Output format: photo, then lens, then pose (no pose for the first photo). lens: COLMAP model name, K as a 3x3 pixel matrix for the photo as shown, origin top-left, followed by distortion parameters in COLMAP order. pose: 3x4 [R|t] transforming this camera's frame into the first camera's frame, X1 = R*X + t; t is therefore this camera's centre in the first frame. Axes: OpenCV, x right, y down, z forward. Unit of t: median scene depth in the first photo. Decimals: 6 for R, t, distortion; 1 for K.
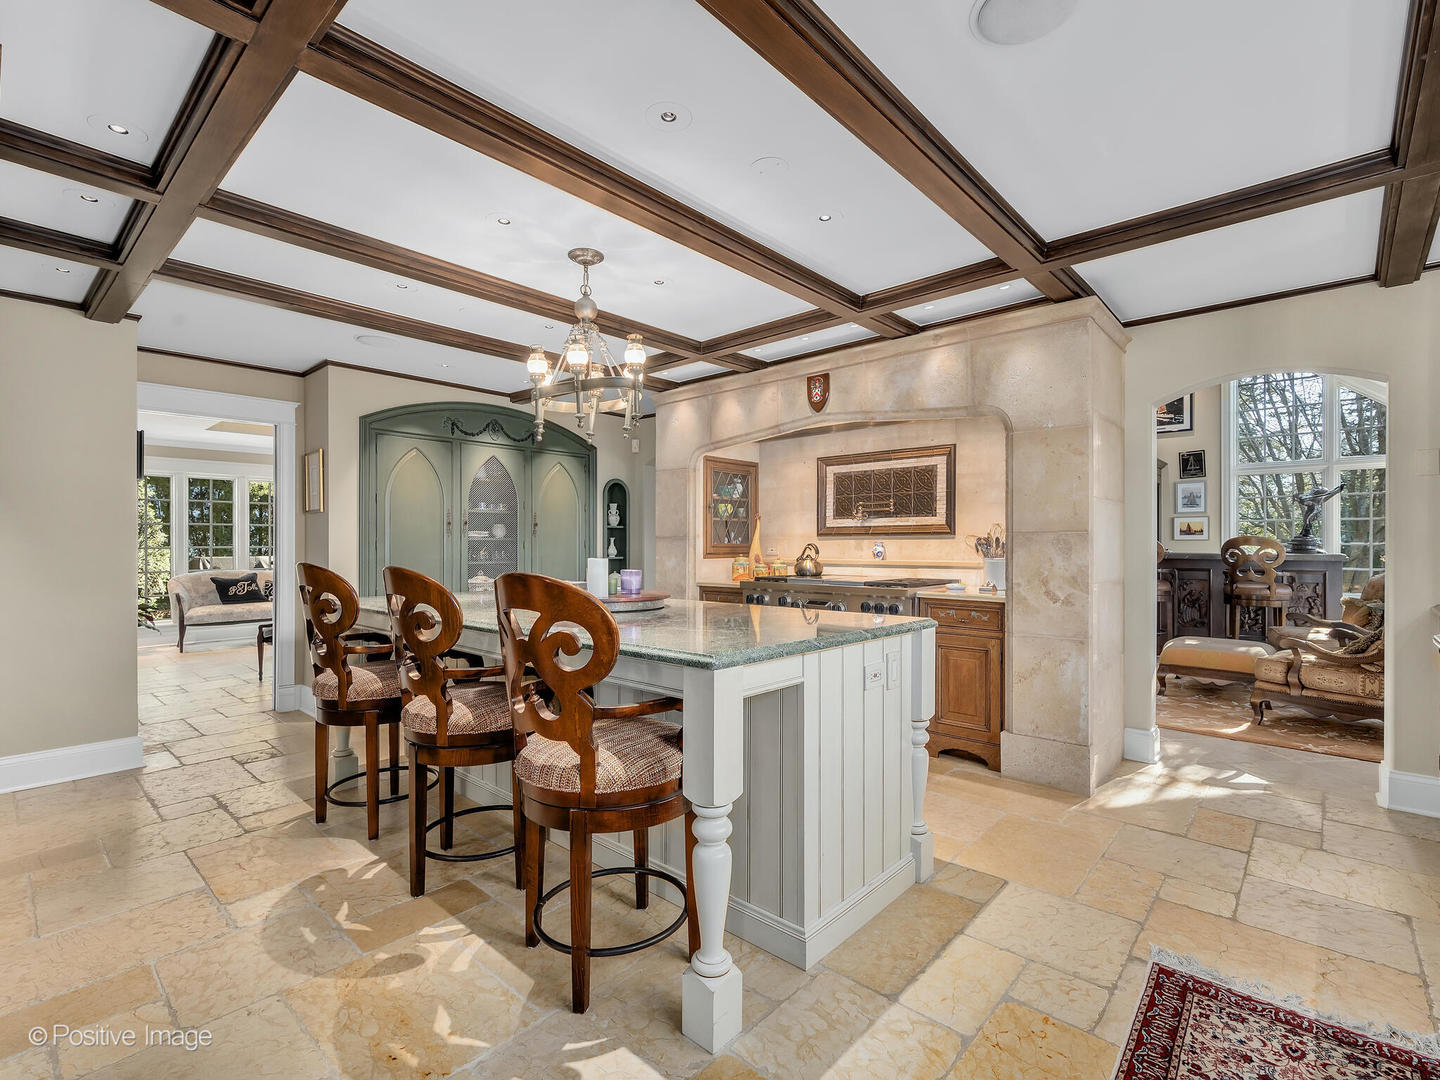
lens RADIAL K [[697.5, 0, 722.0], [0, 697.5, 543.1], [0, 0, 1]] dist [-0.000234, 0.000795]
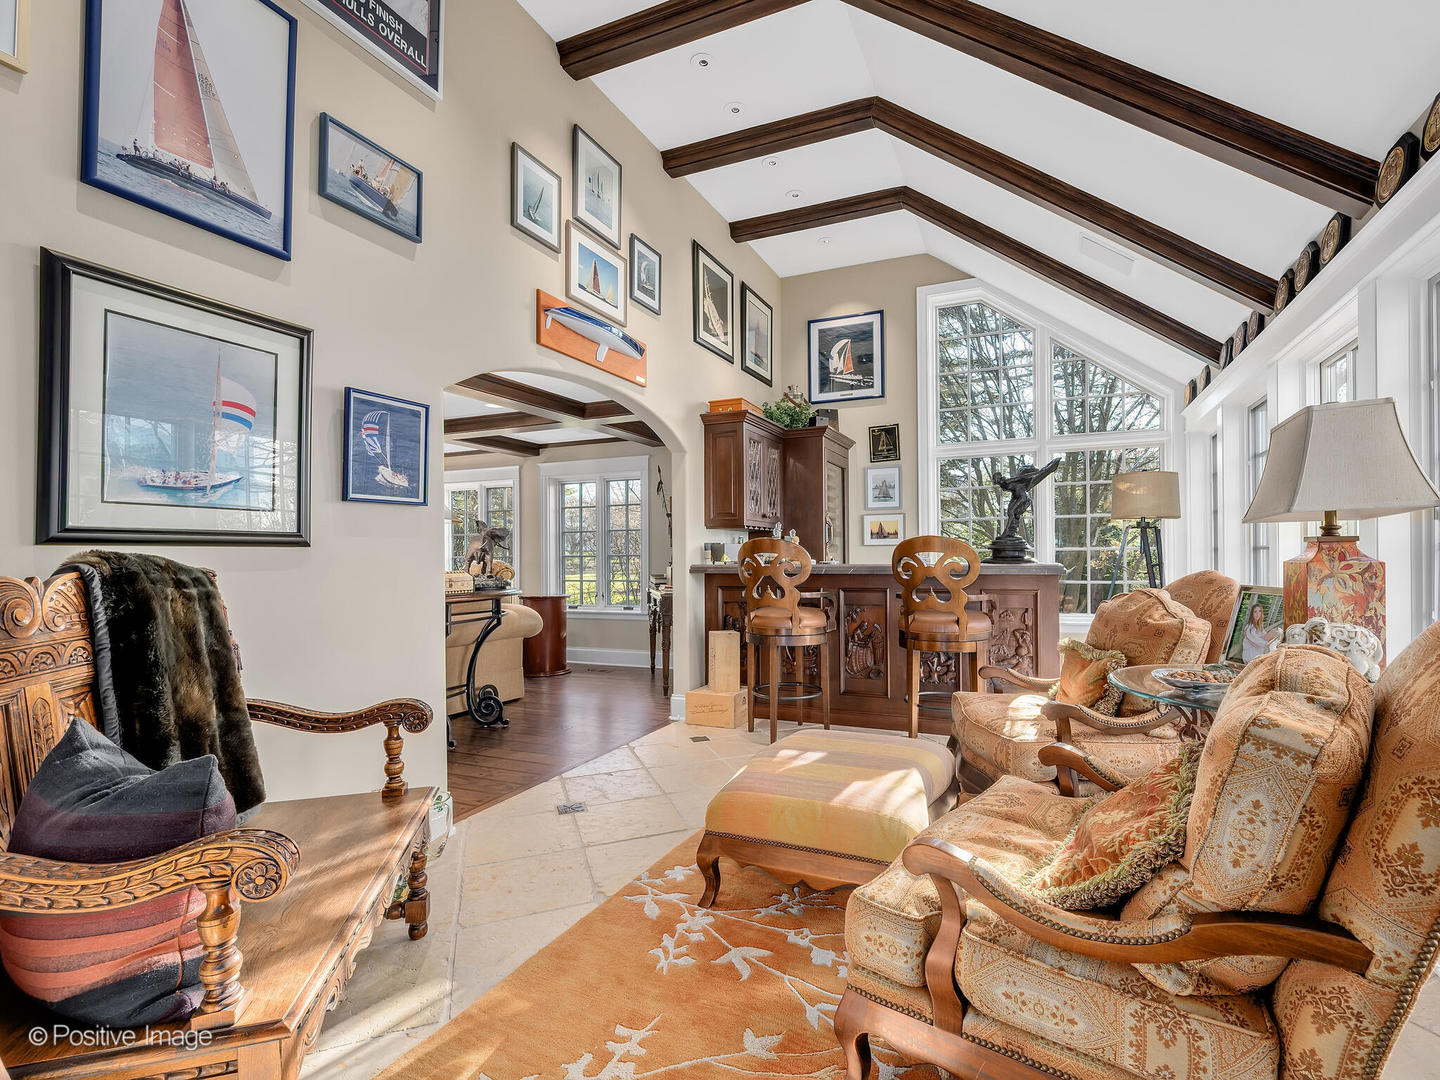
lens RADIAL K [[647.3, 0, 722.7], [0, 647.3, 543.1], [0, 0, 1]] dist [-0.001493, 0.000917]
pose [[0.967992, -0.000527, 0.250980, 0.425396], [0.005011, 0.999839, -0.017230, 0.004734], [-0.250931, 0.017936, 0.967839, 0.483293]]
